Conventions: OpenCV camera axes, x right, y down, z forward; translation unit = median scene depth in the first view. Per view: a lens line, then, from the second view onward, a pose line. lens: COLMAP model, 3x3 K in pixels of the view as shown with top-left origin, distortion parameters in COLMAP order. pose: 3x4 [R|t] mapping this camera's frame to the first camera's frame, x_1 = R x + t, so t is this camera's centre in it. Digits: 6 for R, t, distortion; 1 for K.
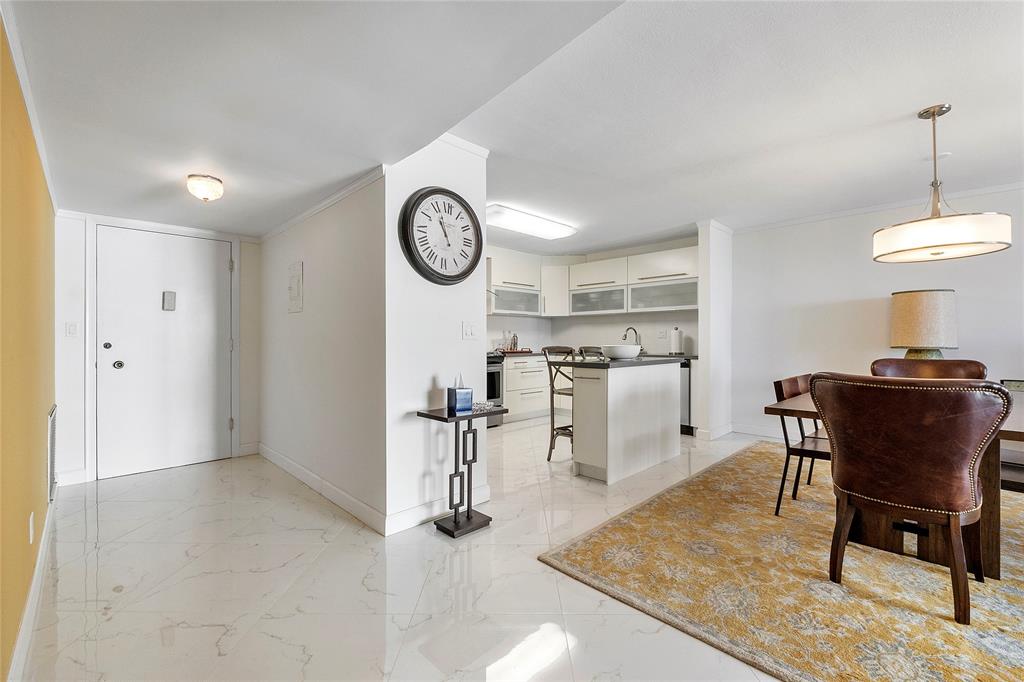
lens RADIAL K [[435.8, 0, 515.0], [0, 435.8, 339.1], [0, 0, 1]] dist [-0.005932, -0.000156]
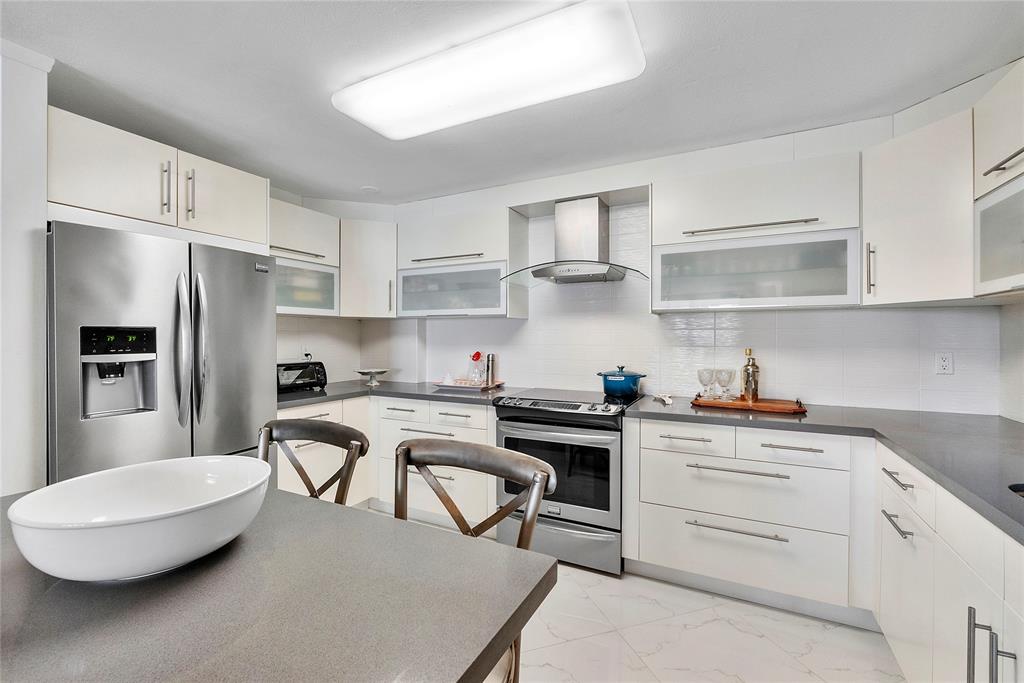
lens RADIAL K [[453.4, 0, 510.7], [0, 453.4, 335.9], [0, 0, 1]] dist [-0.000420, -0.000082]
pose [[0.283584, 0.001456, -0.958946, 0.669935], [0.002993, 0.999993, 0.002404, -0.069848], [0.958943, -0.003552, 0.283577, 1.433438]]
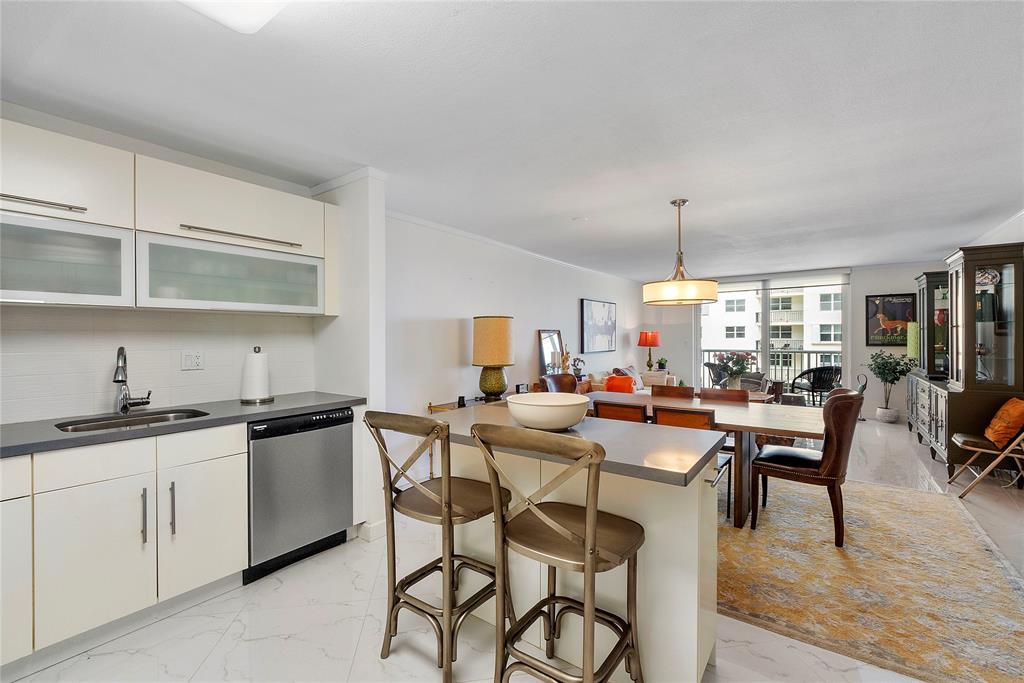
lens RADIAL K [[435.8, 0, 515.0], [0, 435.8, 339.6], [0, 0, 1]] dist [-0.005932, -0.000156]
pose [[-0.160499, -0.003014, 0.987031, -0.295228], [0.000635, 0.999995, 0.003157, -0.066974], [-0.987036, 0.001133, -0.160496, 1.456980]]
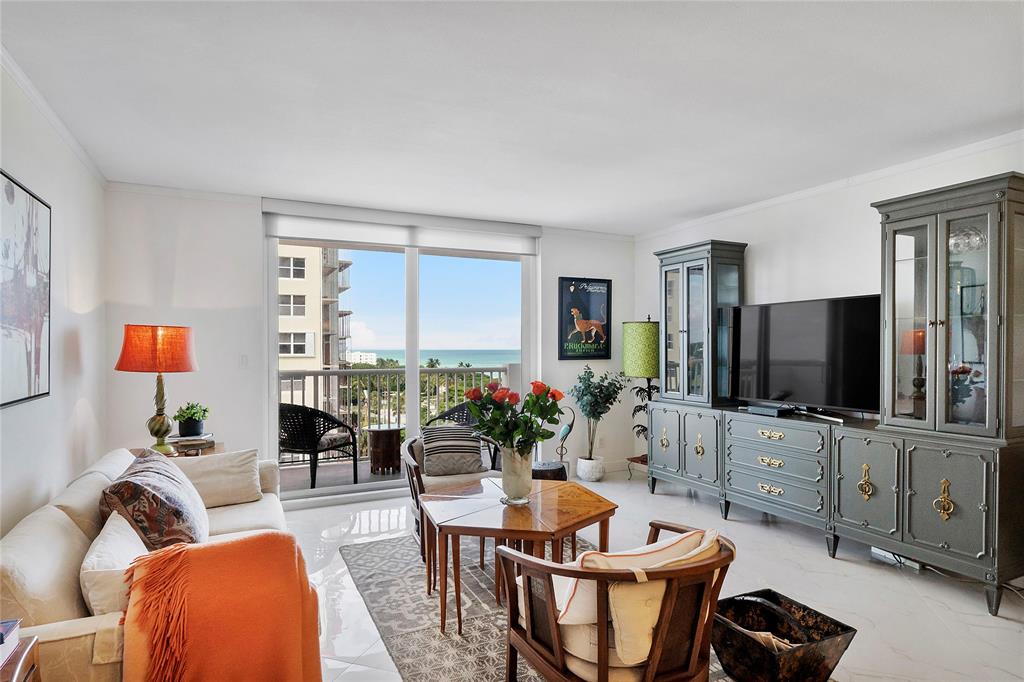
lens RADIAL K [[562.7, 0, 508.1], [0, 562.7, 357.6], [0, 0, 1]] dist [0.000219, 0.000228]
pose [[-0.944944, -0.003010, 0.327219, 1.211901], [0.001603, 0.999903, 0.013825, -0.057540], [-0.327229, 0.013589, -0.944848, 1.032656]]
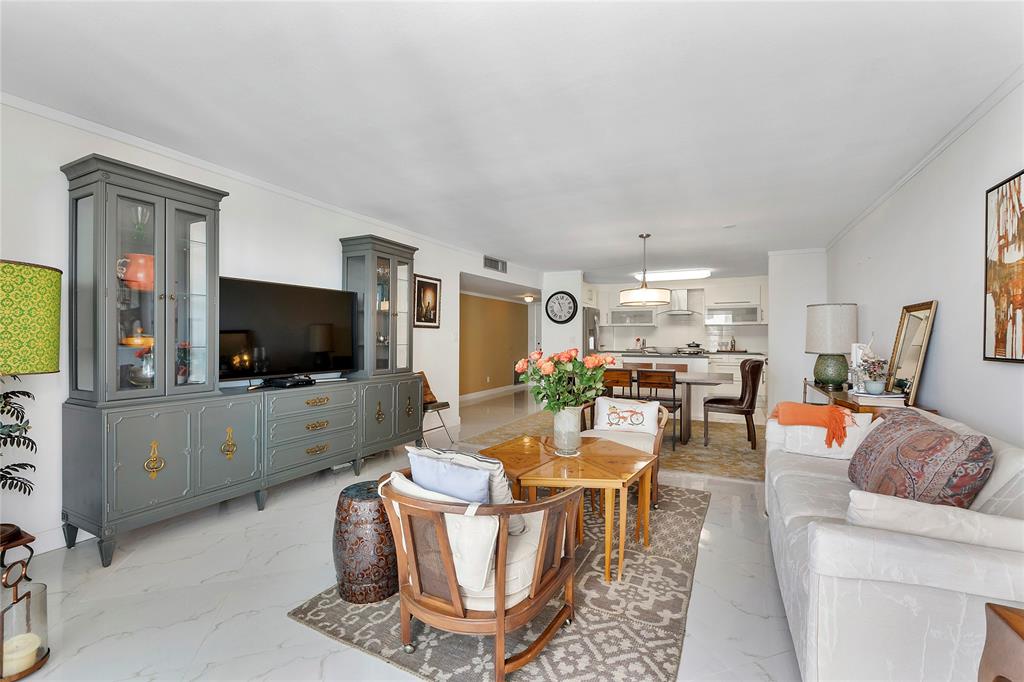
lens RADIAL K [[434.1, 0, 514.8], [0, 434.1, 339.1], [0, 0, 1]] dist [-0.002832, -0.000151]
pose [[0.322697, 0.000804, -0.946502, 2.256990], [0.002219, 0.999996, 0.001607, -0.026866], [0.946500, -0.002619, 0.322694, -0.209508]]
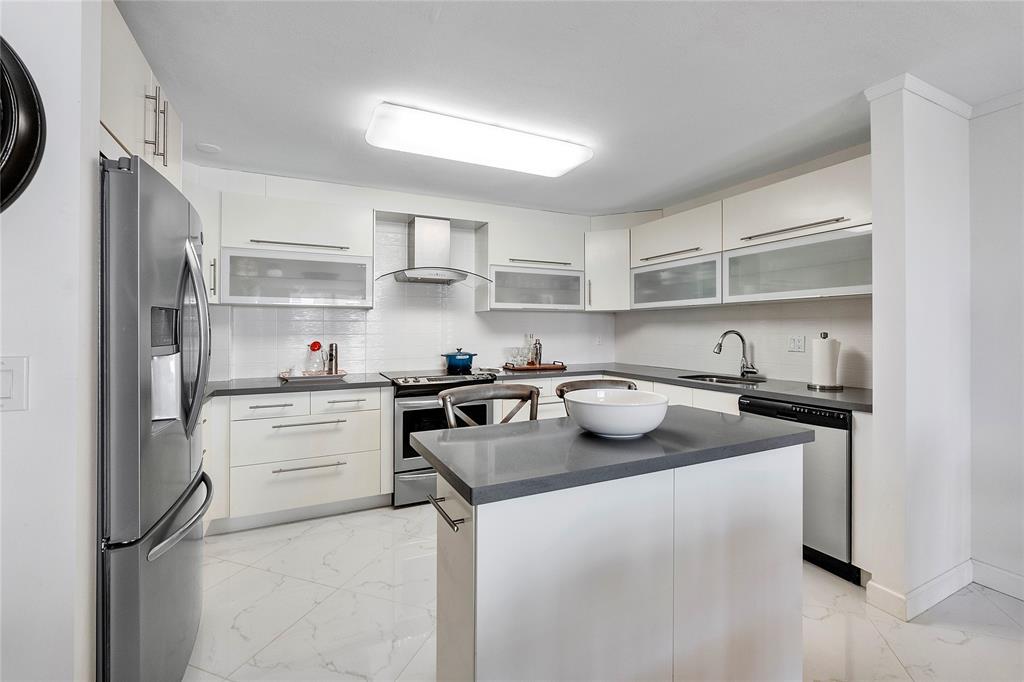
lens RADIAL K [[440.0, 0, 511.3], [0, 440.0, 326.9], [0, 0, 1]] dist [-0.012951, -0.000352]
pose [[0.943436, -0.003028, -0.331540, 0.374955], [0.001967, 0.999992, -0.003538, -0.059470], [0.331548, 0.002685, 0.943435, 0.786127]]
